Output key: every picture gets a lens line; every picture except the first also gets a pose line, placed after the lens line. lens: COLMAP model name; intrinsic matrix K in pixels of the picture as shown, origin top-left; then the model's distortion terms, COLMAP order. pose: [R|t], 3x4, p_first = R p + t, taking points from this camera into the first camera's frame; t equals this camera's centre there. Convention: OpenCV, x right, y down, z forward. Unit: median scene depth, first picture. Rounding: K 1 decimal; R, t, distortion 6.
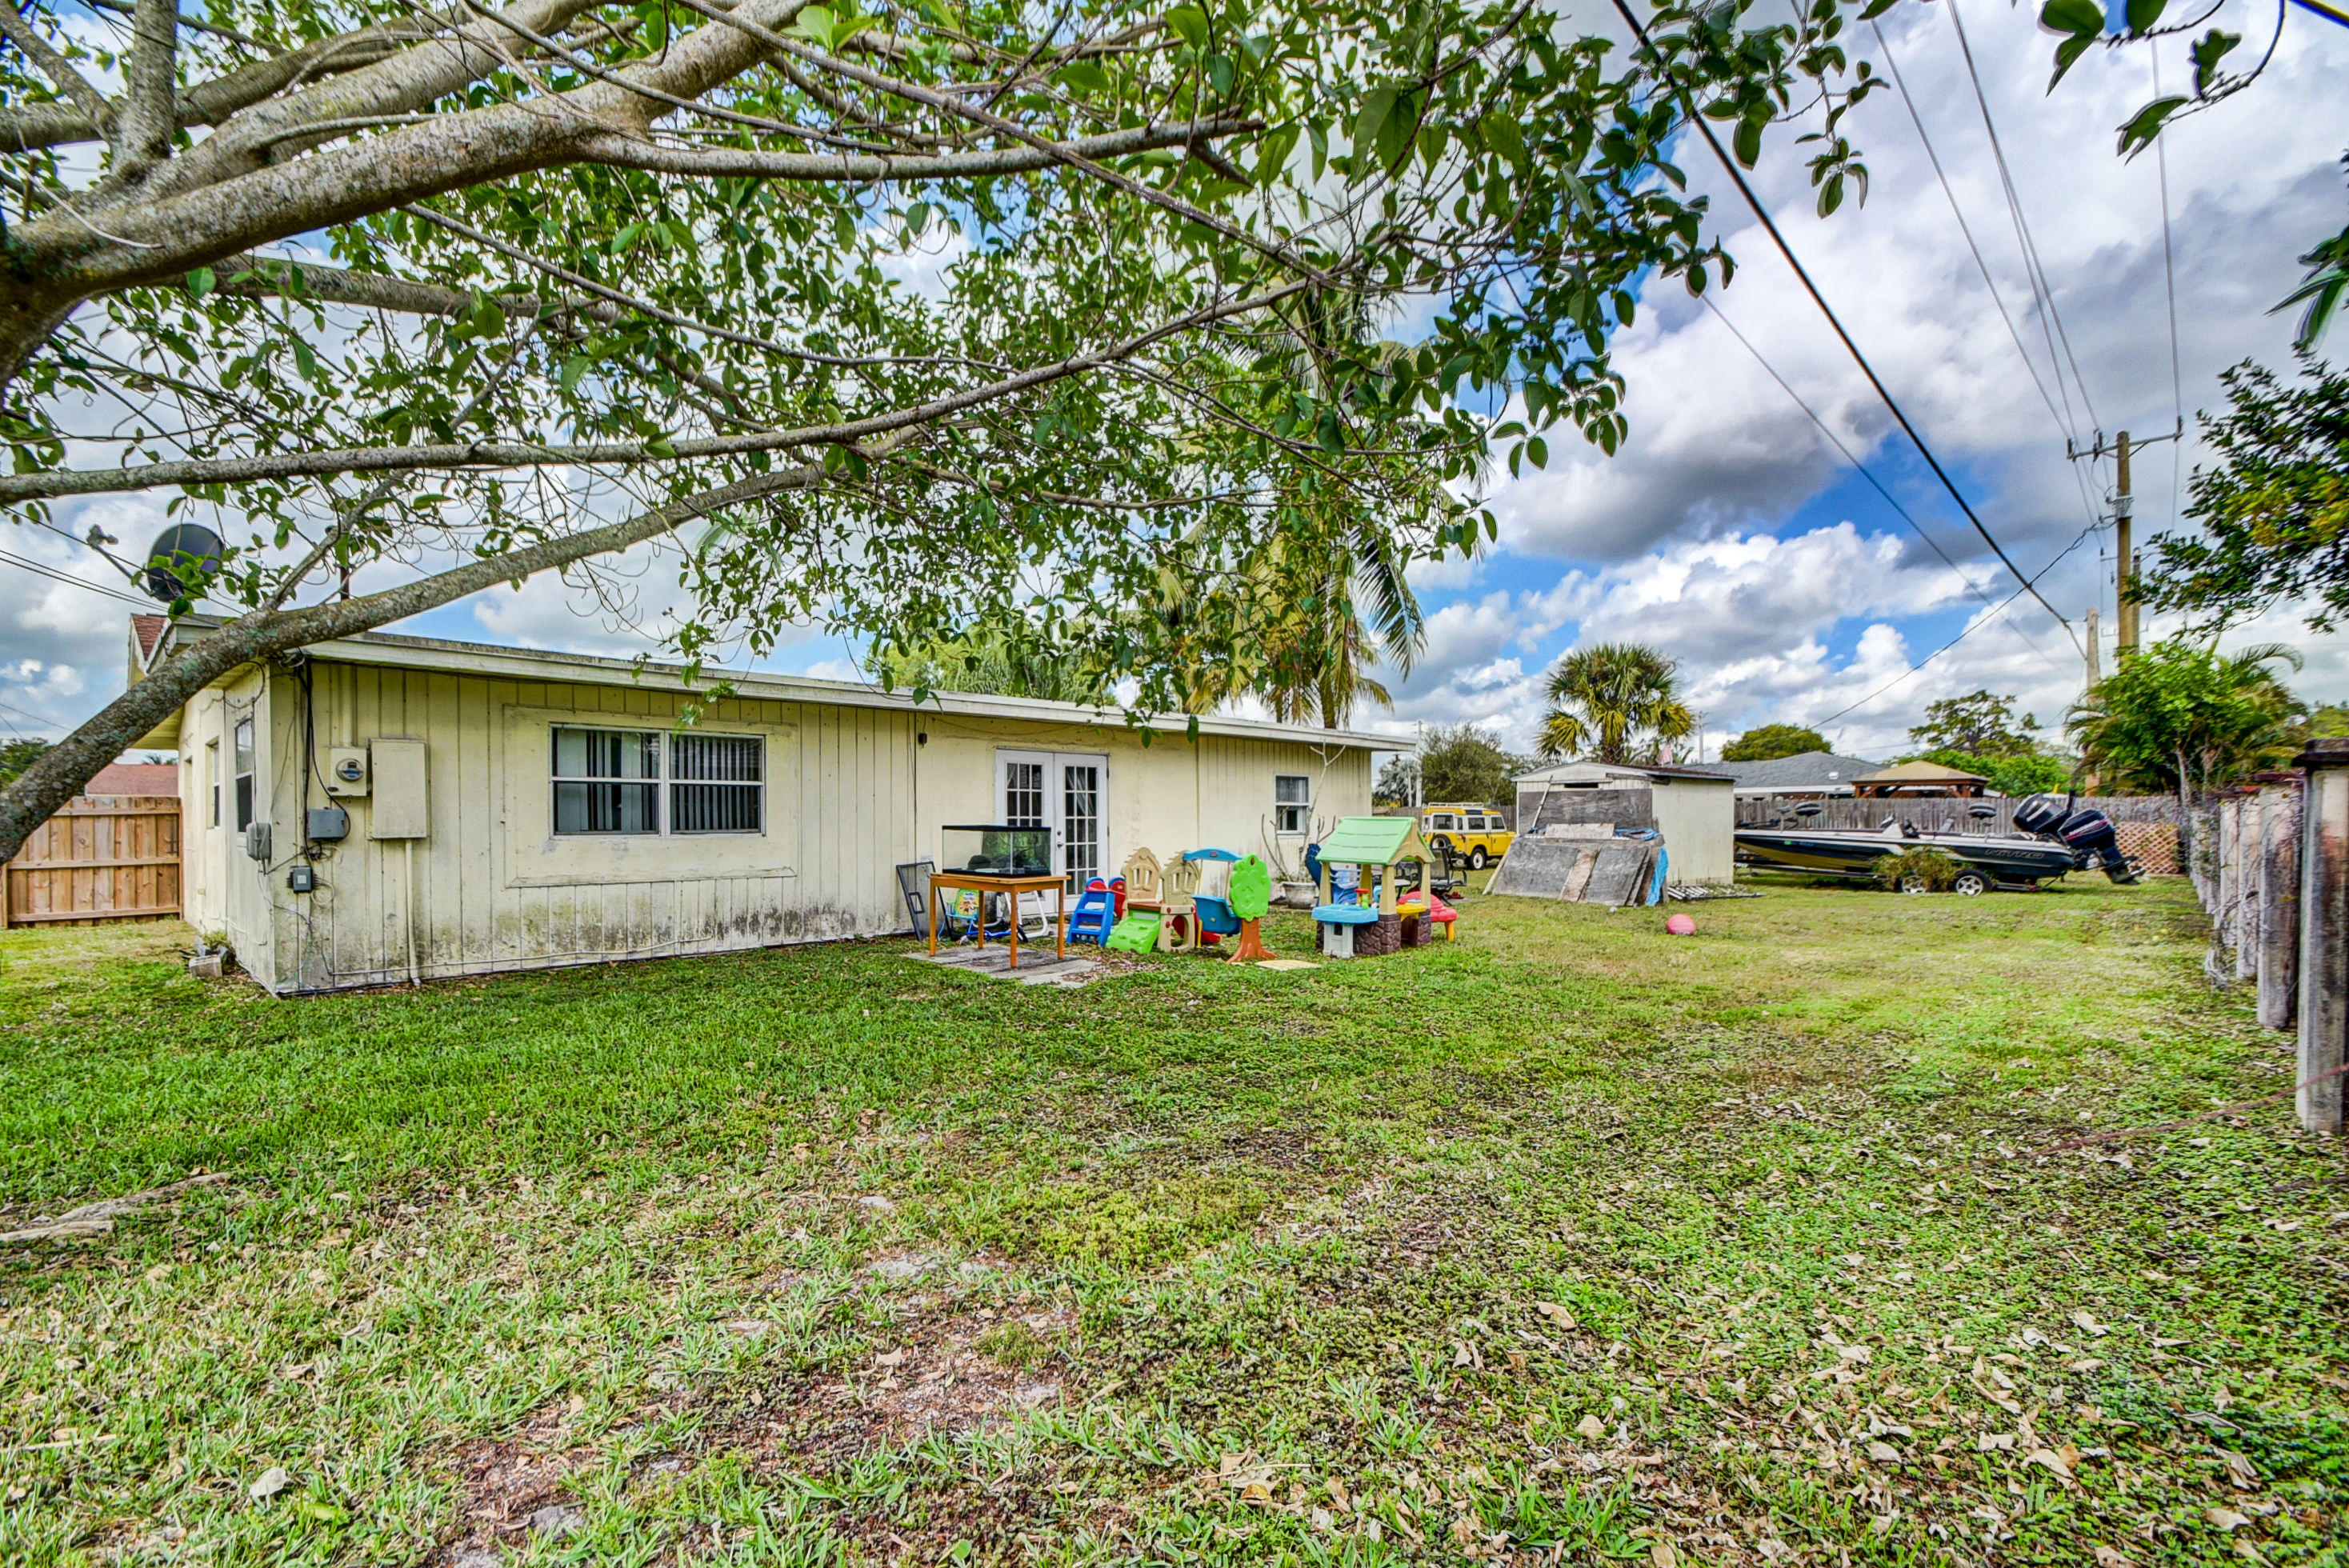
lens RADIAL K [[1037.9, 0, 1164.2], [0, 1037.9, 825.4], [0, 0, 1]] dist [0.016328, -0.018860]
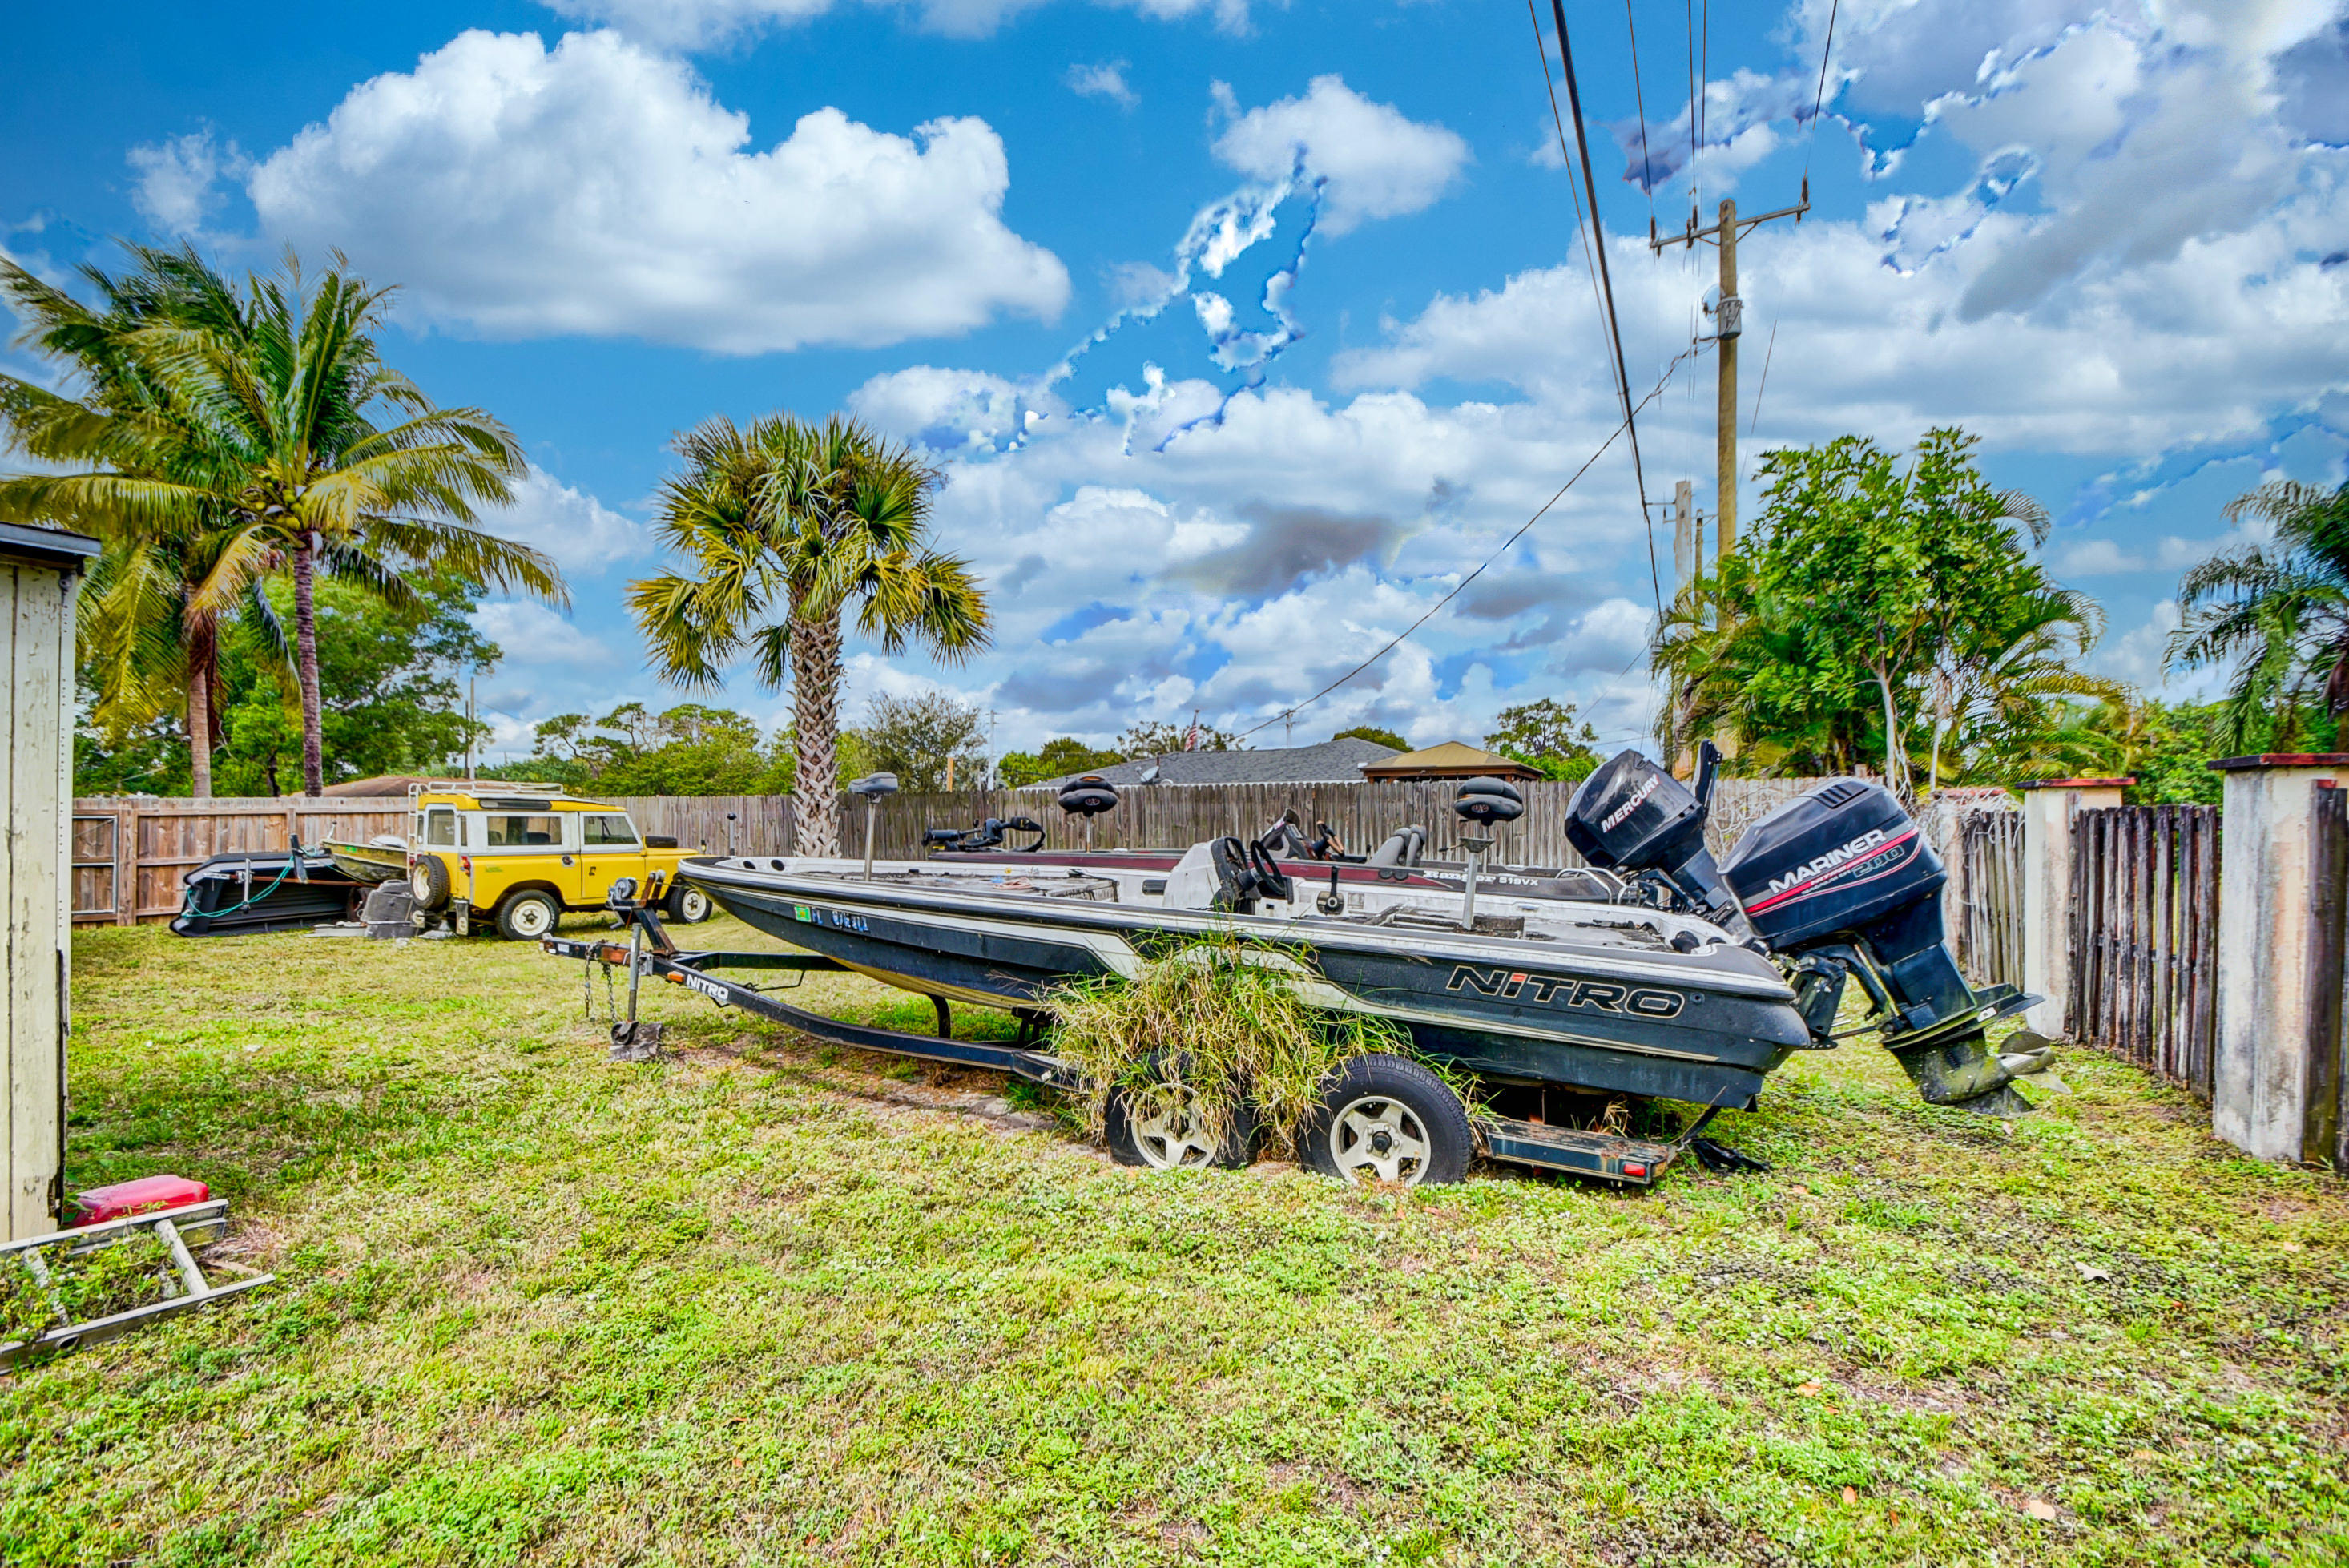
lens RADIAL K [[1037.9, 0, 1164.2], [0, 1037.9, 825.4], [0, 0, 1]] dist [0.016328, -0.018860]
pose [[0.952554, 0.008486, 0.304250, 0.818349], [-0.006508, 0.999951, -0.007517, -0.003949], [-0.304299, 0.005180, 0.952562, 0.998141]]
